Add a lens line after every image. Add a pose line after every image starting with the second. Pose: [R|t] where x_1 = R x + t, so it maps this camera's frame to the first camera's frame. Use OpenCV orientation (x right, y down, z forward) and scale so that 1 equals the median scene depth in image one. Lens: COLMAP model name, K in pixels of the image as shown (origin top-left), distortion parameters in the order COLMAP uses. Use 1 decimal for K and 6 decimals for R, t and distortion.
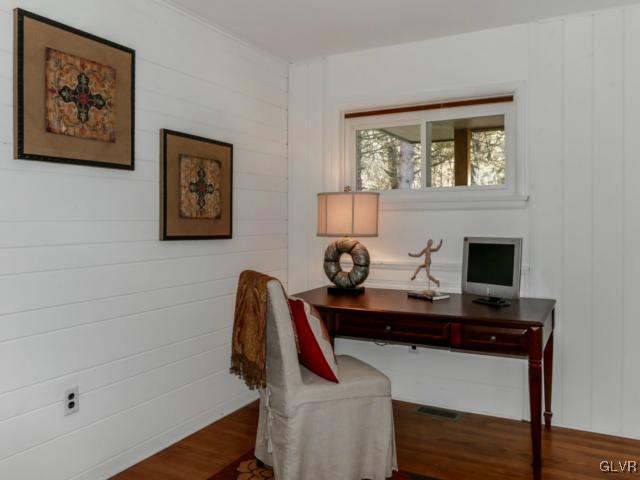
lens RADIAL K [[528.7, 0, 320.0], [0, 528.7, 240.0], [0, 0, 1]] dist [-0.008346, -0.002931]
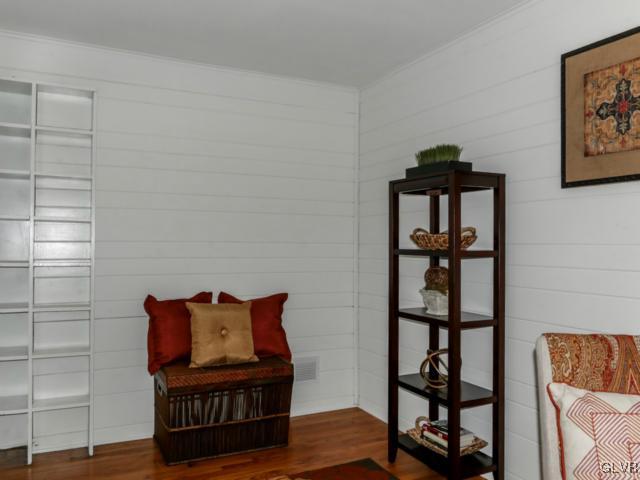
lens RADIAL K [[528.7, 0, 320.0], [0, 528.7, 240.0], [0, 0, 1]] dist [-0.008346, -0.002931]
pose [[-0.576119, -0.005367, -0.817348, 0.586042], [-0.037670, 0.999090, 0.019991, -0.044426], [0.816498, 0.042307, -0.575797, 1.136421]]
